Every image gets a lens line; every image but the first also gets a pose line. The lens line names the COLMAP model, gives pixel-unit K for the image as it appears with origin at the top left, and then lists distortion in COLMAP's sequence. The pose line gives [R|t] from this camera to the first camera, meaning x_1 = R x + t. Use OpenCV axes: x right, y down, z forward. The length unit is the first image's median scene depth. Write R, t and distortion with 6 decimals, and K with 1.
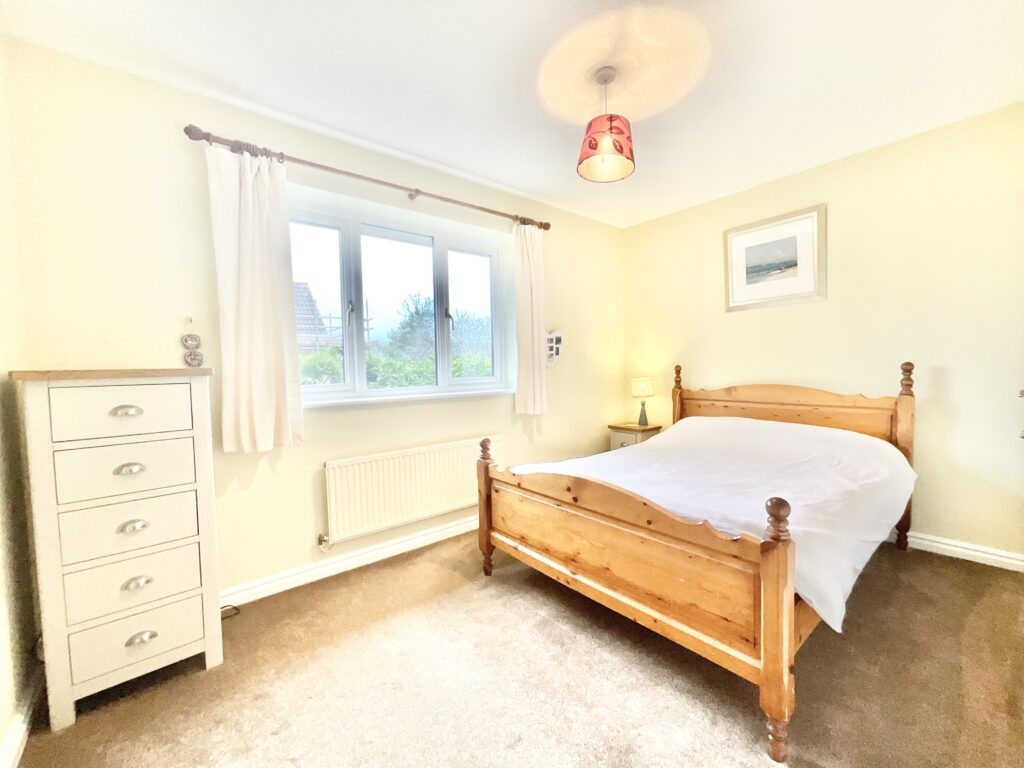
lens RADIAL K [[419.5, 0, 514.4], [0, 419.5, 384.0], [0, 0, 1]] dist [0.009702, -0.000520]
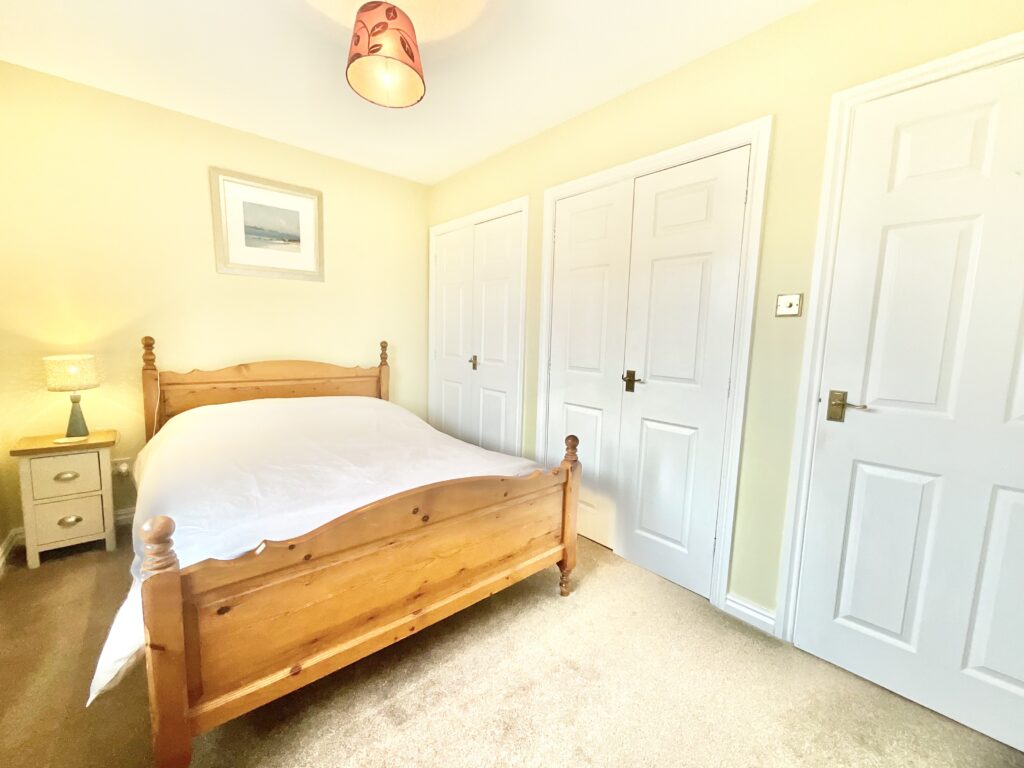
lens RADIAL K [[419.5, 0, 513.4], [0, 419.5, 382.8], [0, 0, 1]] dist [0.009702, -0.000520]
pose [[-0.018341, -0.092388, 0.995554, -0.381037], [0.012763, 0.995619, 0.092629, -0.031652], [-0.999750, 0.014405, -0.017081, 0.513847]]
